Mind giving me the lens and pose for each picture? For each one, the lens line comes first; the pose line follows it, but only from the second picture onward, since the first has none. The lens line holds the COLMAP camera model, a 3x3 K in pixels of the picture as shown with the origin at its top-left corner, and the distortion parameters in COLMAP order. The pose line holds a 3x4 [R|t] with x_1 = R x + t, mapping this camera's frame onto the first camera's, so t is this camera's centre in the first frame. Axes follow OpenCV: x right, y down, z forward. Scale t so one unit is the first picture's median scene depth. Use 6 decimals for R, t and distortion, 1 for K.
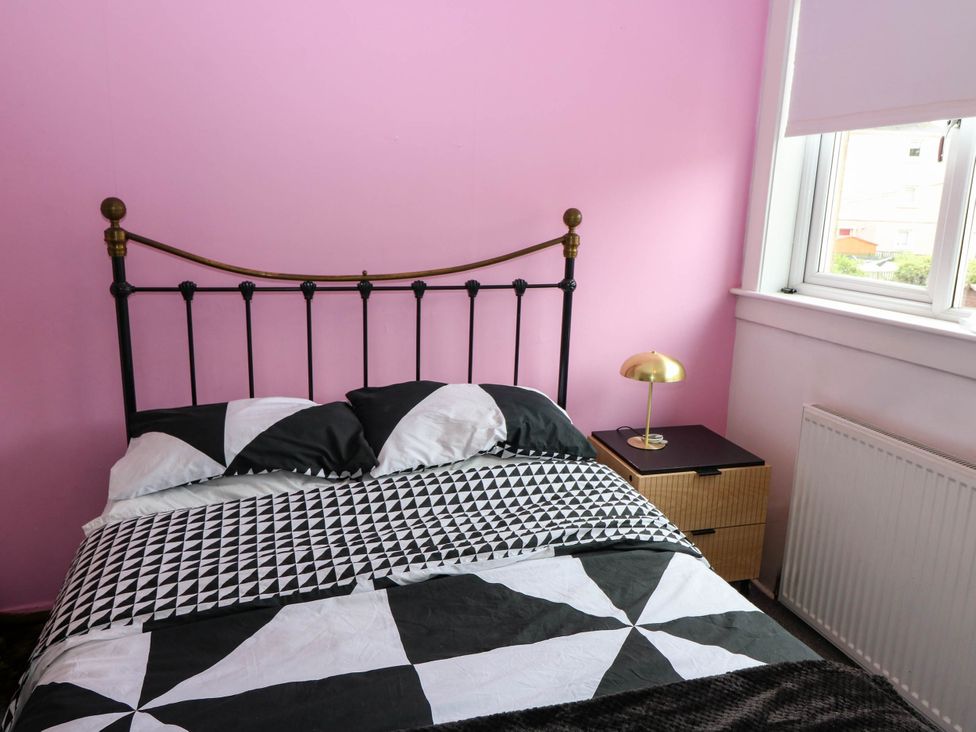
lens RADIAL K [[761.5, 0, 509.2], [0, 761.5, 365.8], [0, 0, 1]] dist [0.012061, -0.006920]
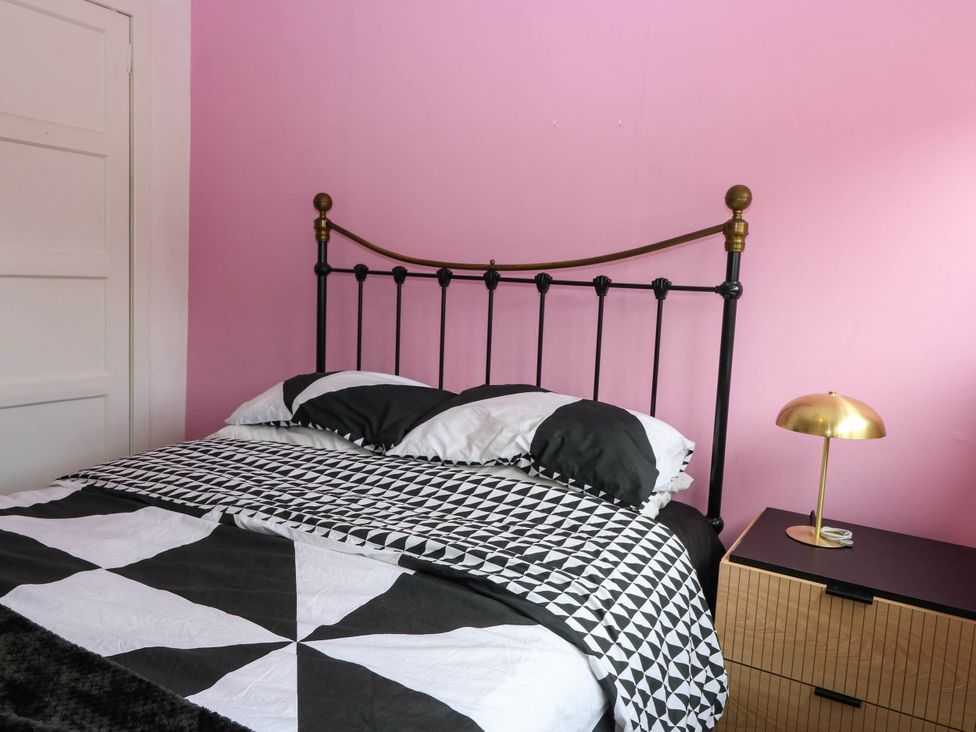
lens RADIAL K [[761.5, 0, 509.2], [0, 761.5, 365.8], [0, 0, 1]] dist [0.012061, -0.006920]
pose [[0.657285, 0.086231, -0.748692, 0.593188], [-0.196888, 0.978580, -0.060142, 0.062633], [0.727469, 0.186939, 0.660184, 0.445867]]
